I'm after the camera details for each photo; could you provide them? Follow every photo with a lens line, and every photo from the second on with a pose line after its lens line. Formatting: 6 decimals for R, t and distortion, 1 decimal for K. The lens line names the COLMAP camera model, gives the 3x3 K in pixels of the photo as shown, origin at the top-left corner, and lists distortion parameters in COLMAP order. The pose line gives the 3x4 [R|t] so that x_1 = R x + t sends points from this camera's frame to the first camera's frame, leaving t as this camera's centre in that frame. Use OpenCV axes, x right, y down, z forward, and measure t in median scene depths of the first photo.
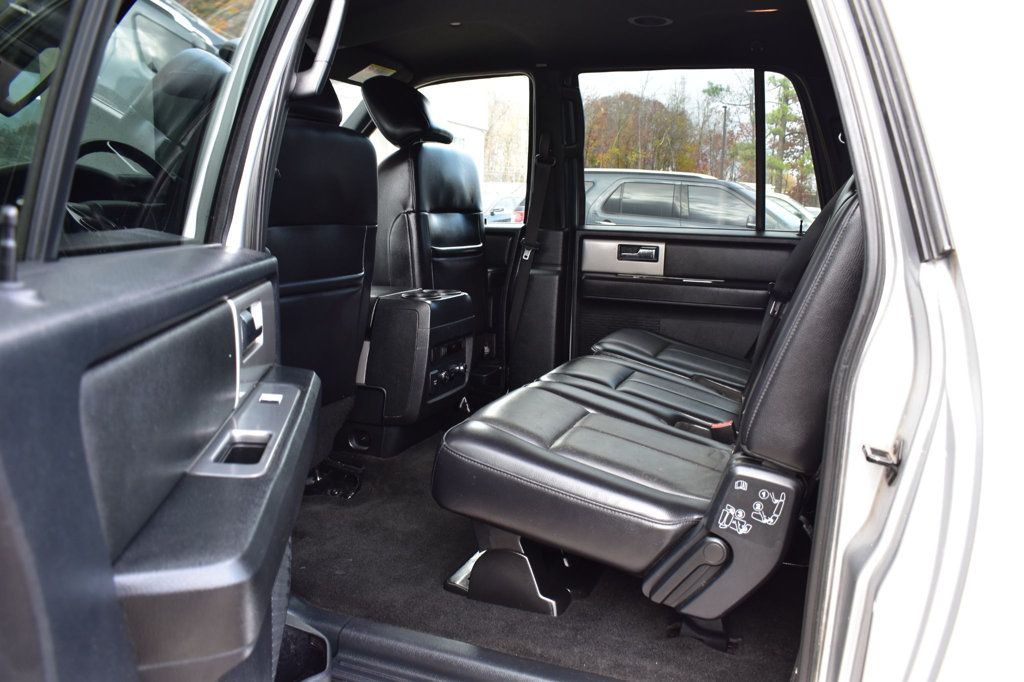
lens RADIAL K [[789.0, 0, 512.8], [0, 789.0, 344.1], [0, 0, 1]] dist [-0.092911, 0.014239]
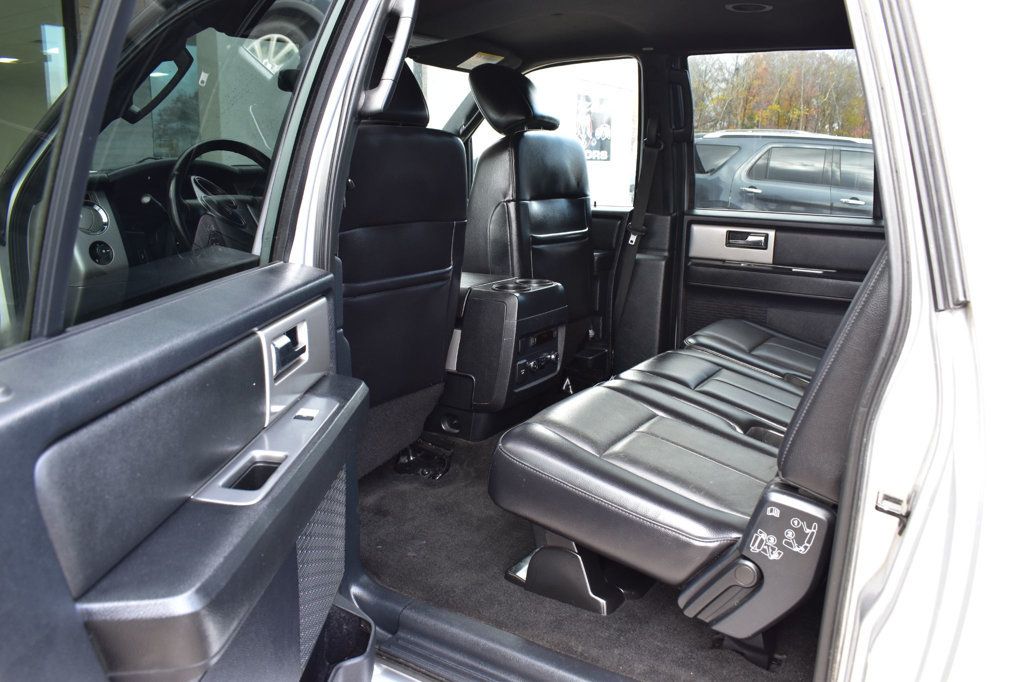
lens RADIAL K [[789.0, 0, 511.8], [0, 789.0, 345.5], [0, 0, 1]] dist [-0.092911, 0.014239]
pose [[0.982034, 0.034592, -0.185504, 0.115432], [-0.024919, 0.998218, 0.054221, -0.061389], [0.187049, -0.048624, 0.981146, -0.018012]]
